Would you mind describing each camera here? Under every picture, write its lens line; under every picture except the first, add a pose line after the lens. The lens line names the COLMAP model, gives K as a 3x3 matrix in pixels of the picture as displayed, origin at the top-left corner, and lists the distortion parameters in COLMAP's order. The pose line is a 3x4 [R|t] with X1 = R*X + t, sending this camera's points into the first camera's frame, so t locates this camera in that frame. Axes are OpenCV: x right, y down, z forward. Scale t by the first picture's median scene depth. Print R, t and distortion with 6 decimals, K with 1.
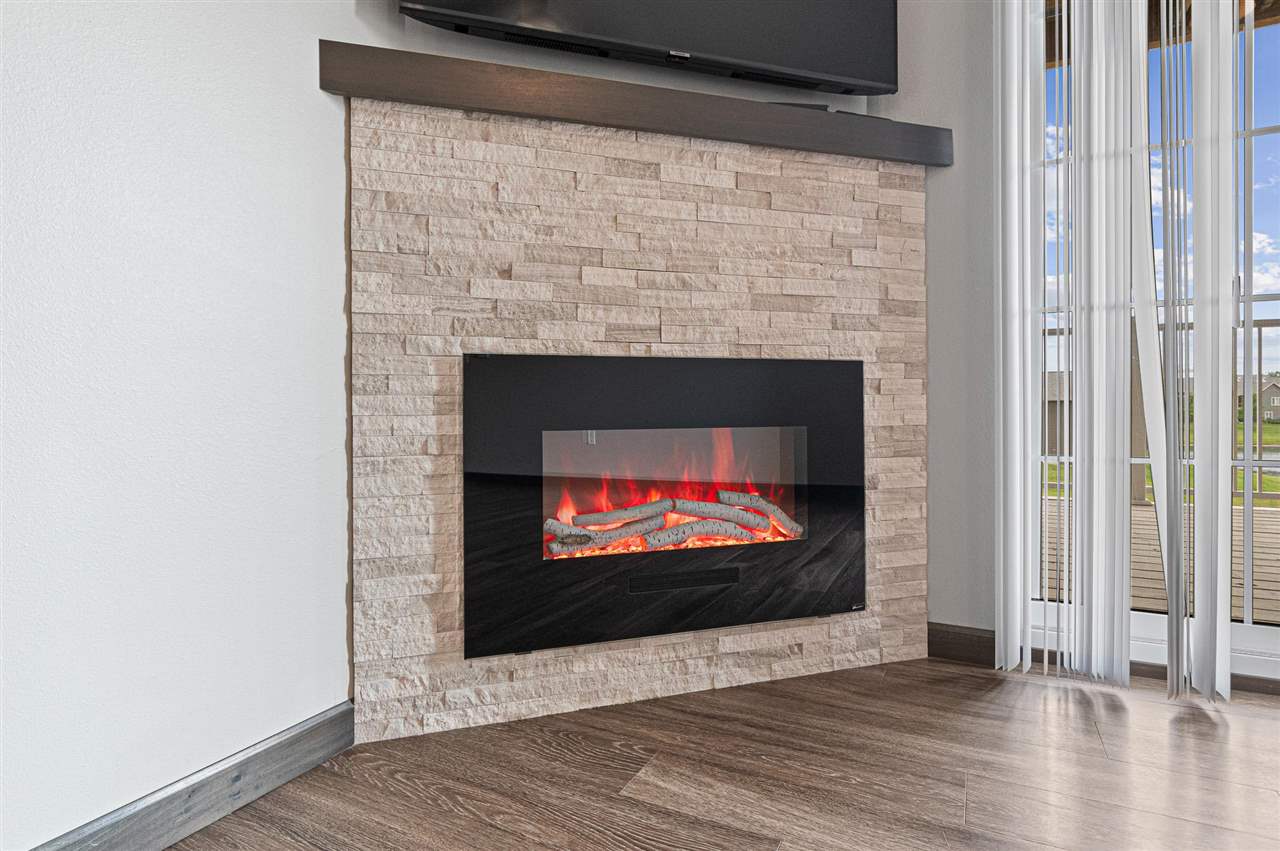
lens RADIAL K [[669.0, 0, 628.5], [0, 669.0, 415.0], [0, 0, 1]] dist [0.000093, -0.000080]
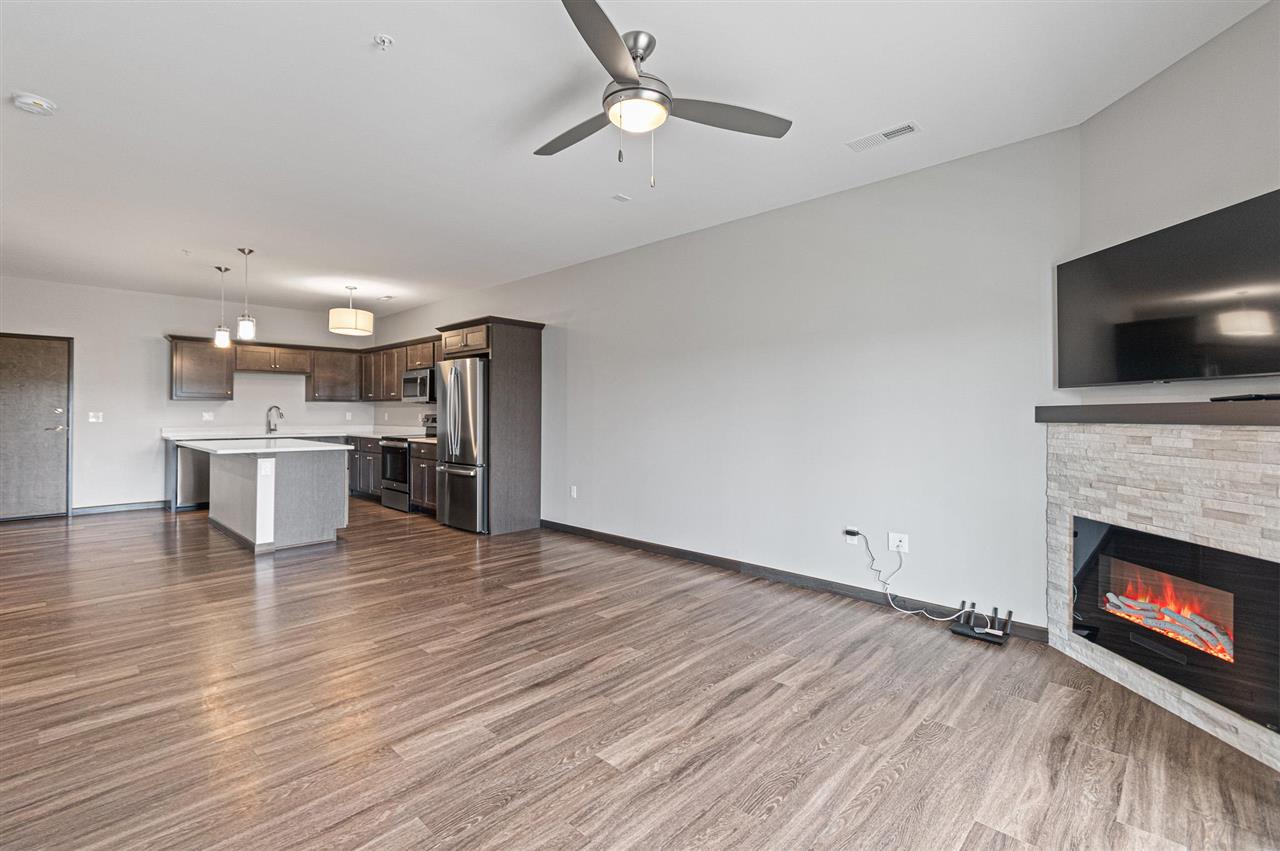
lens RADIAL K [[567.6, 0, 639.6], [0, 567.6, 417.7], [0, 0, 1]] dist [0.004289, -0.000157]
pose [[-0.301487, 0.018233, -0.953296, 2.166713], [0.002971, 0.999830, 0.018184, -0.474209], [0.953466, 0.002650, -0.301490, 0.048161]]
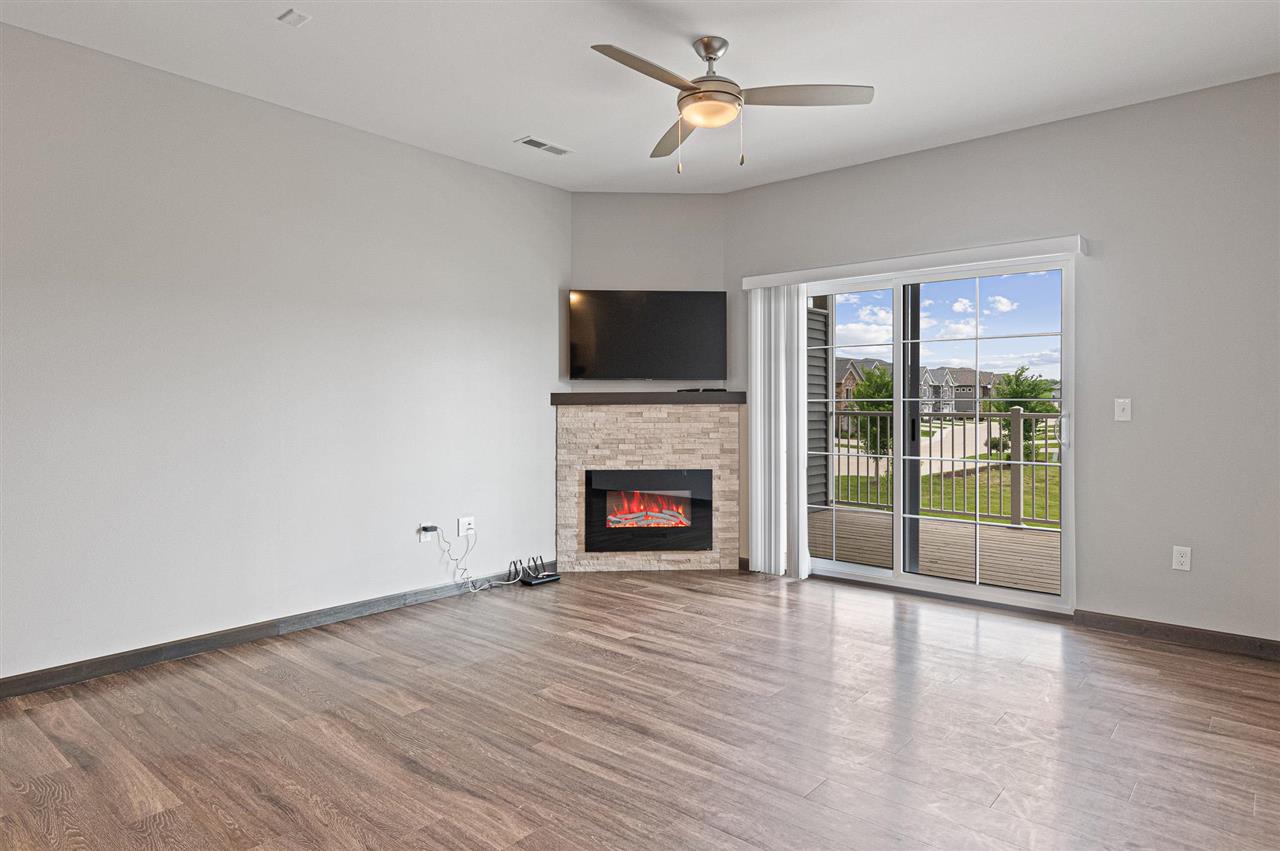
lens RADIAL K [[745.0, 0, 640.4], [0, 745.0, 414.2], [0, 0, 1]] dist [0.000869, -0.001661]
pose [[0.966112, 0.012349, -0.257827, 1.014390], [-0.008465, 0.999833, 0.016169, -0.431208], [0.257984, -0.013438, 0.966056, -2.658364]]
